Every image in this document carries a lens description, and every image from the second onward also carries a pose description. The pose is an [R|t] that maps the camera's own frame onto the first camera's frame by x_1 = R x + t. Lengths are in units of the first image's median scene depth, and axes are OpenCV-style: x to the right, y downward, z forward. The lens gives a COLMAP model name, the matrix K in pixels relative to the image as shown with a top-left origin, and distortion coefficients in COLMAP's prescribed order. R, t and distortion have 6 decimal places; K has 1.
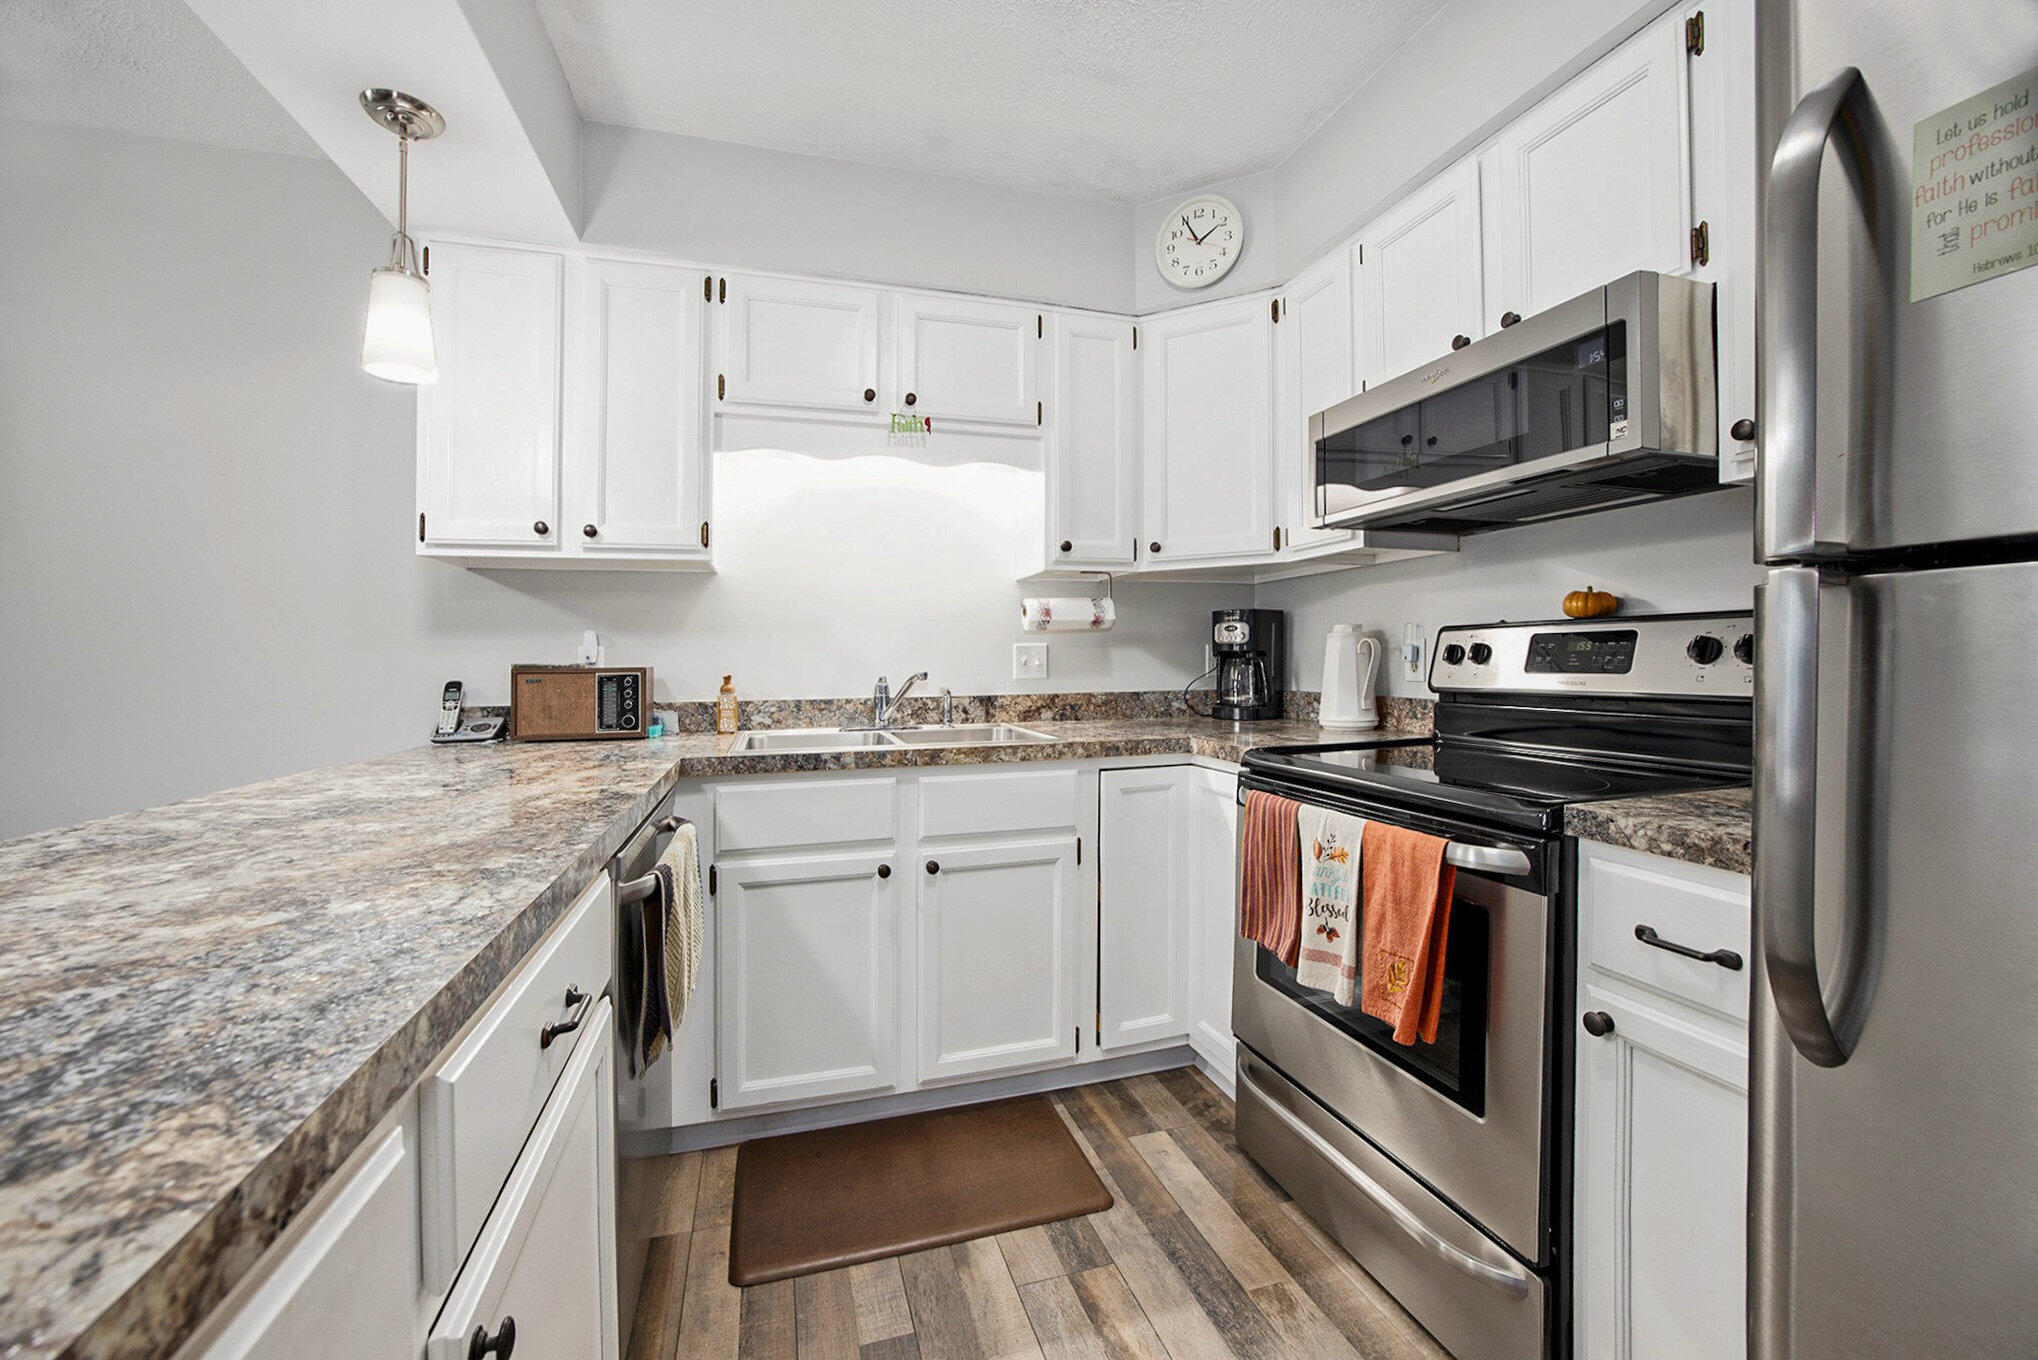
lens RADIAL K [[791.1, 0, 1021.8], [0, 791.1, 671.0], [0, 0, 1]] dist [-0.042486, 0.010856]
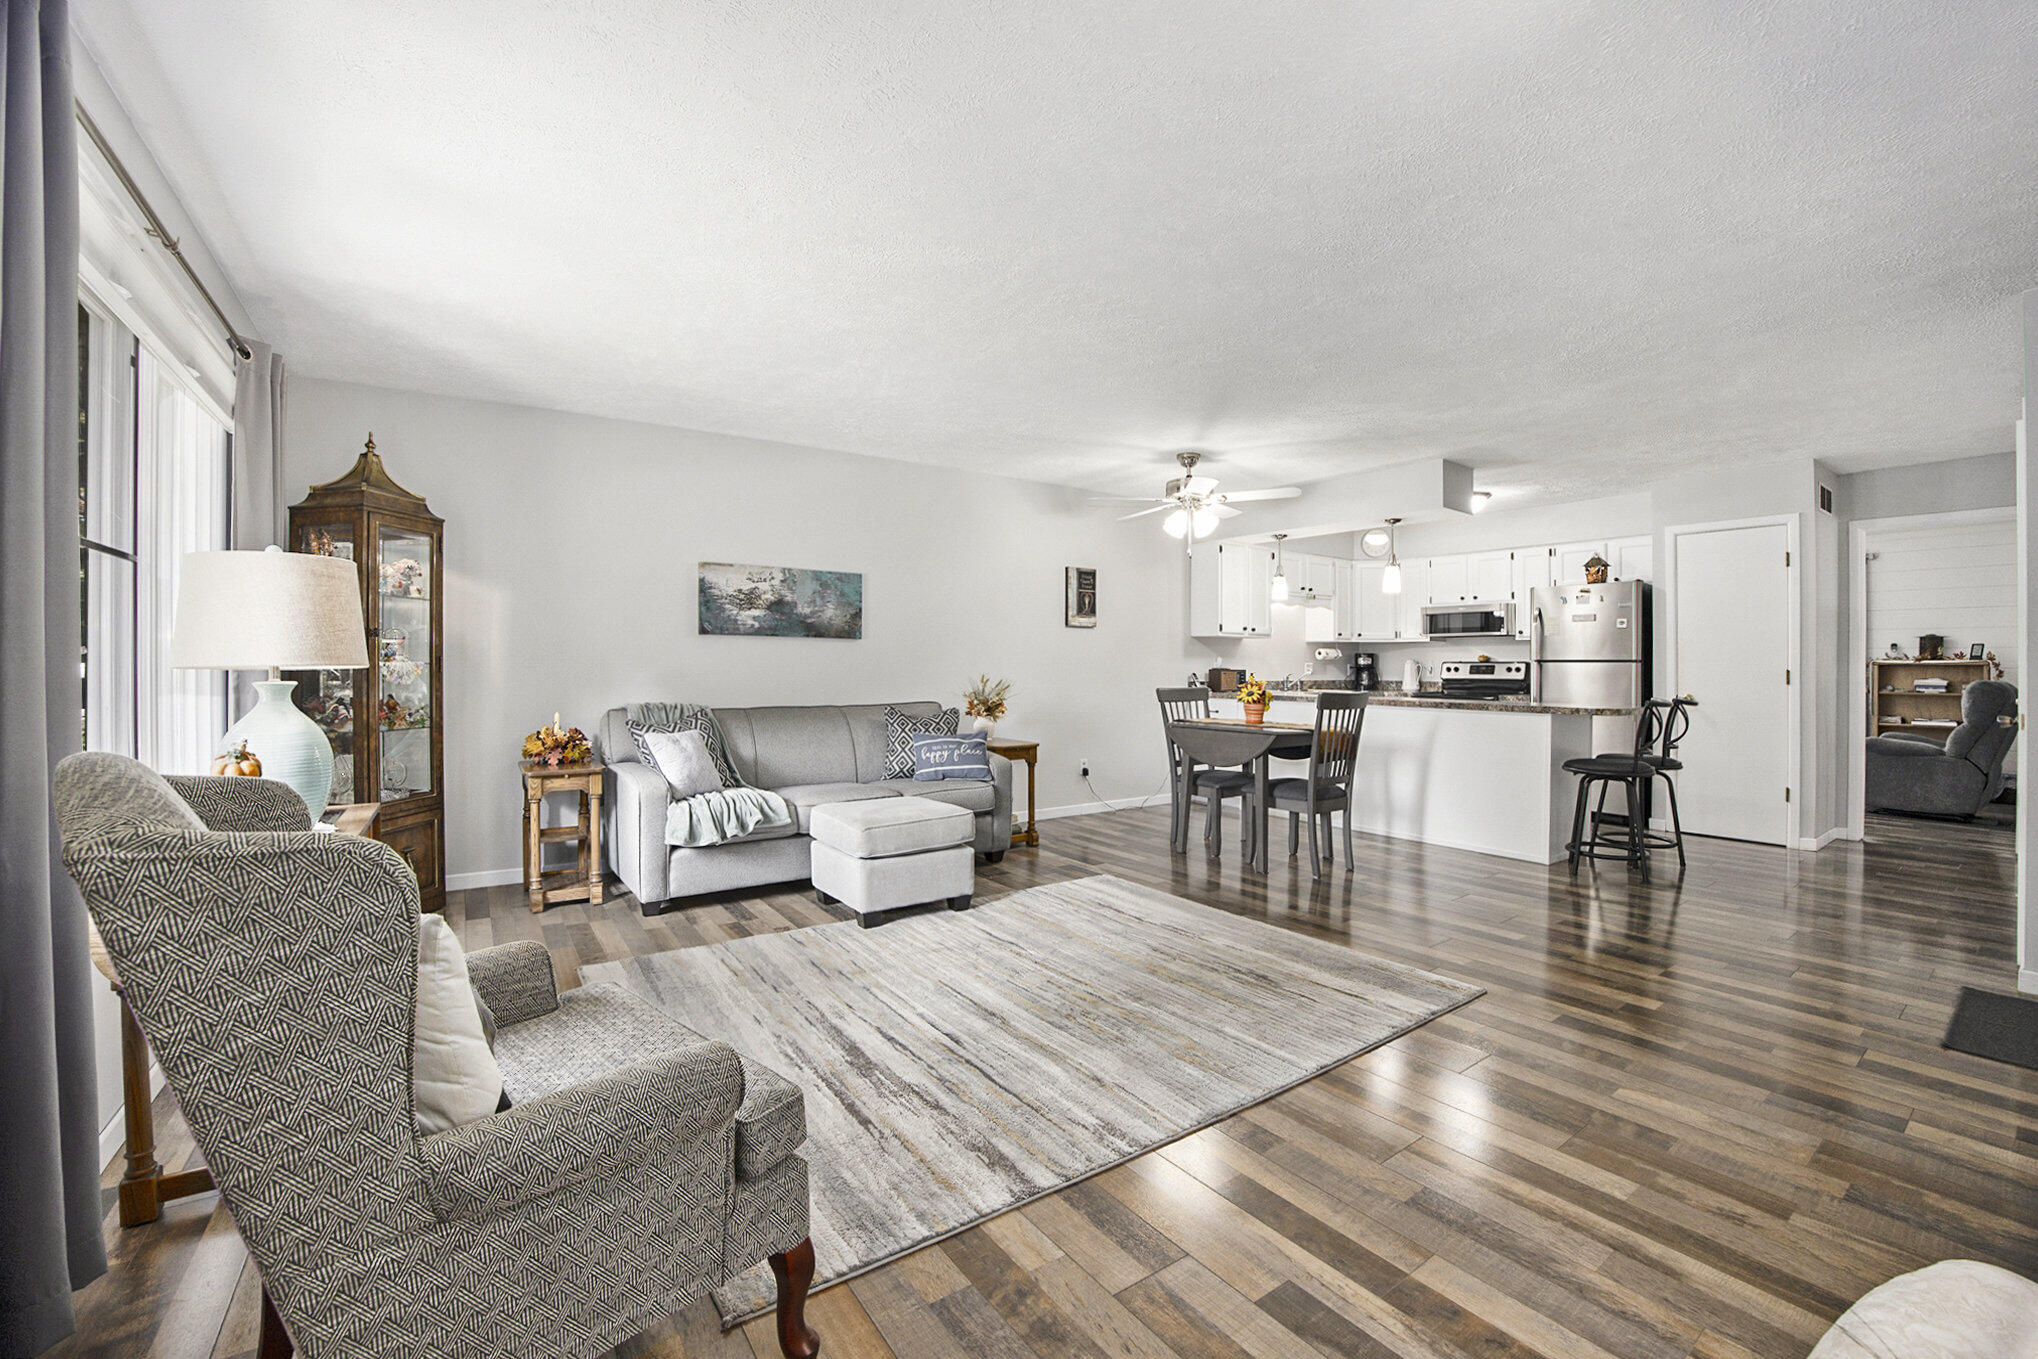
lens RADIAL K [[827.2, 0, 1033.4], [0, 827.2, 667.8], [0, 0, 1]] dist [-0.051056, 0.011029]
pose [[0.944501, 0.015438, 0.328146, -2.432321], [-0.010533, 0.999805, -0.016722, 0.053289], [-0.328340, 0.012337, 0.944479, -1.920937]]
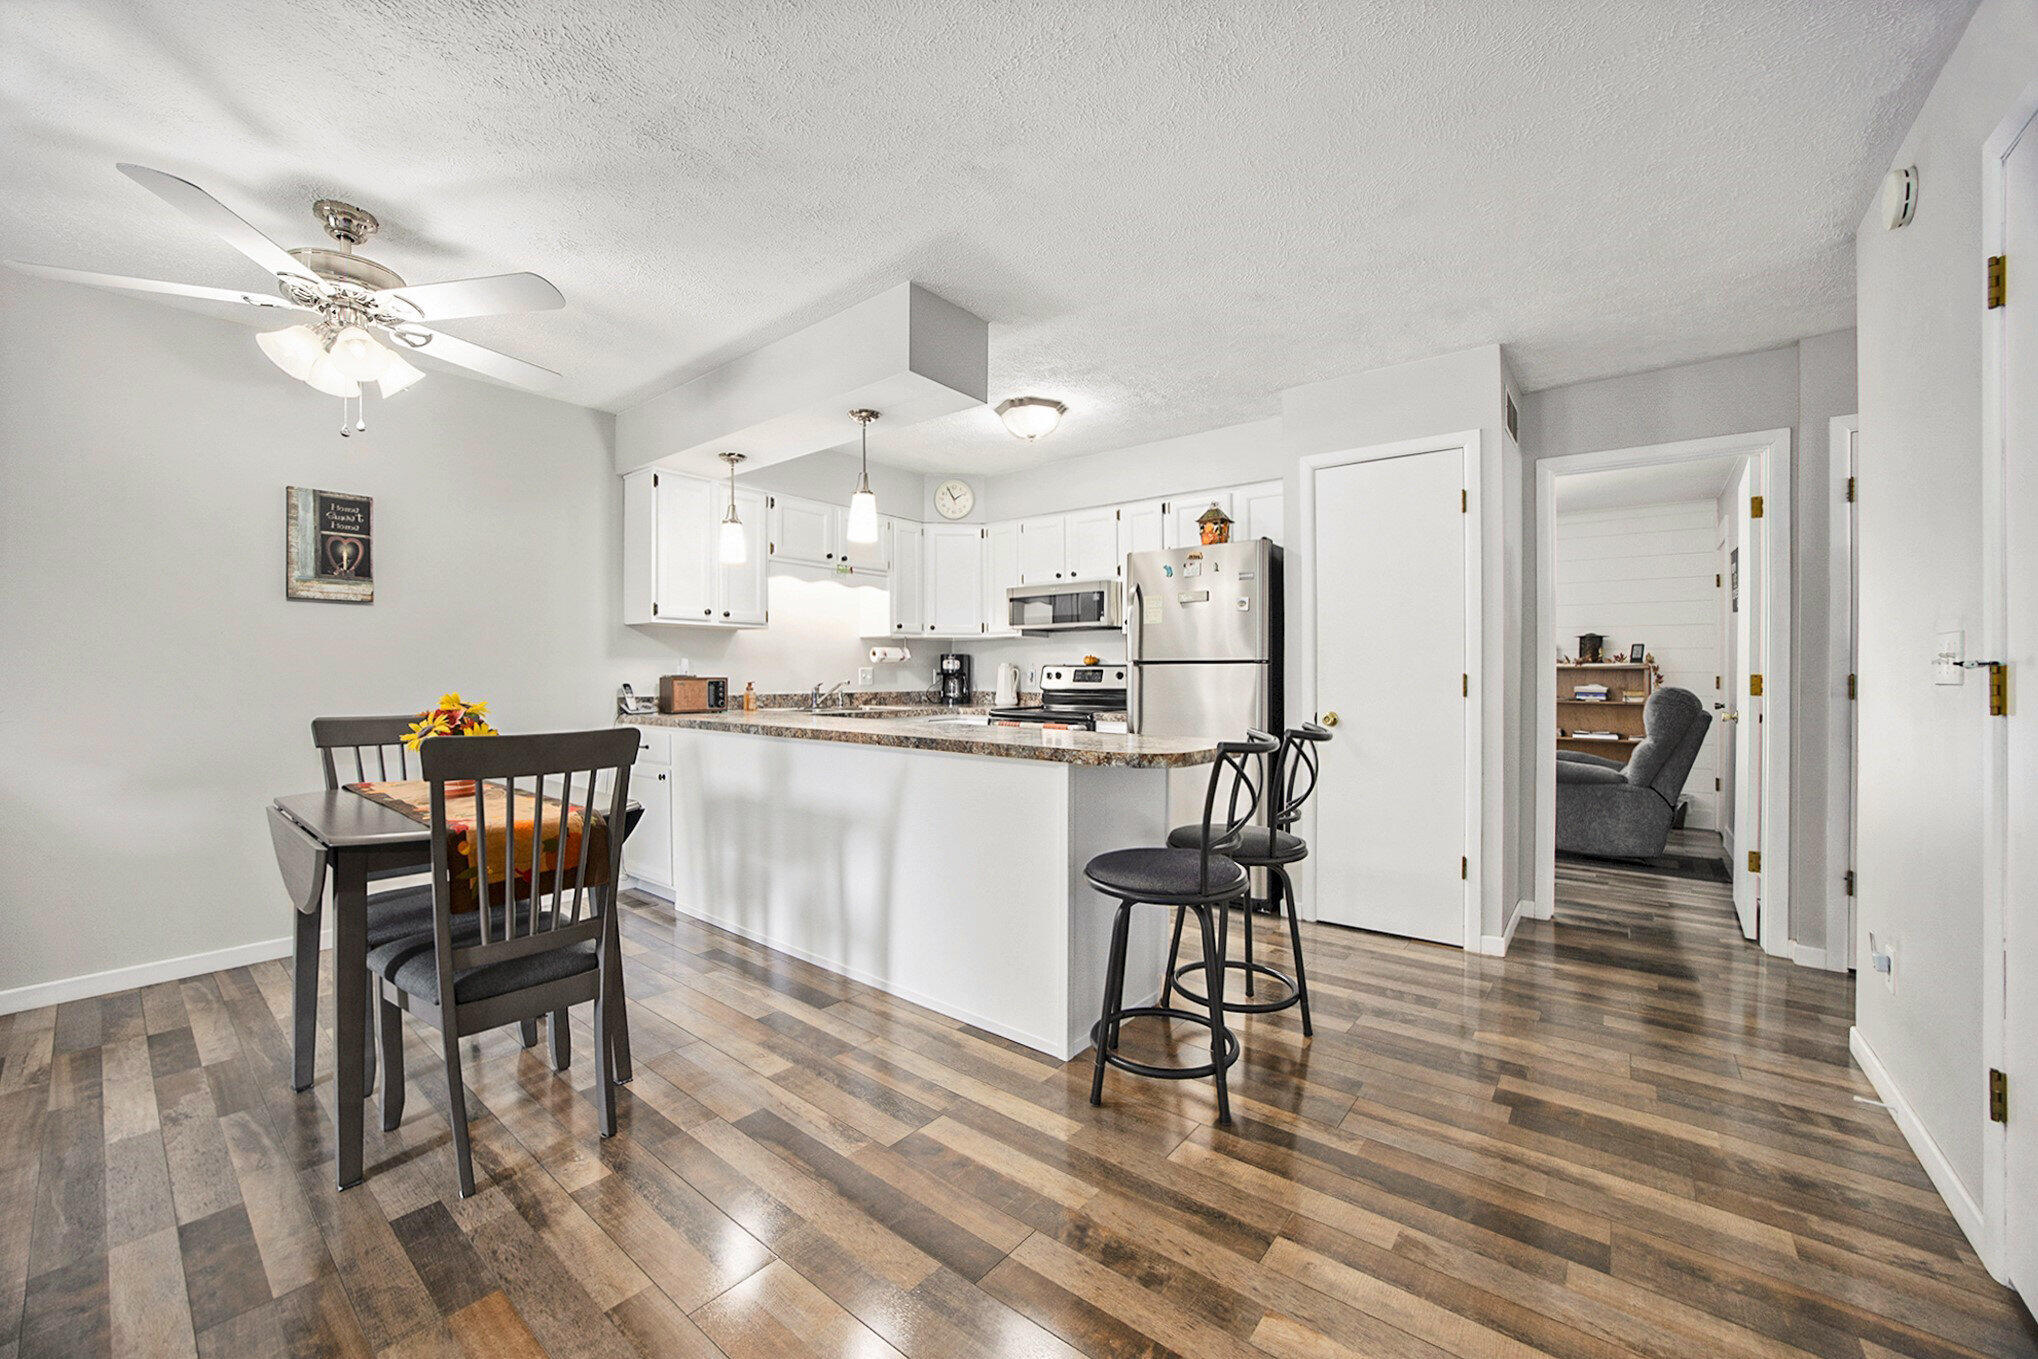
lens RADIAL K [[776.5, 0, 1010.2], [0, 776.5, 673.1], [0, 0, 1]] dist [-0.041968, 0.009846]
pose [[0.832641, 0.013300, 0.553654, -0.989644], [-0.002987, 0.999805, -0.019524, 0.021091], [-0.553806, 0.014603, 0.832518, -1.111744]]
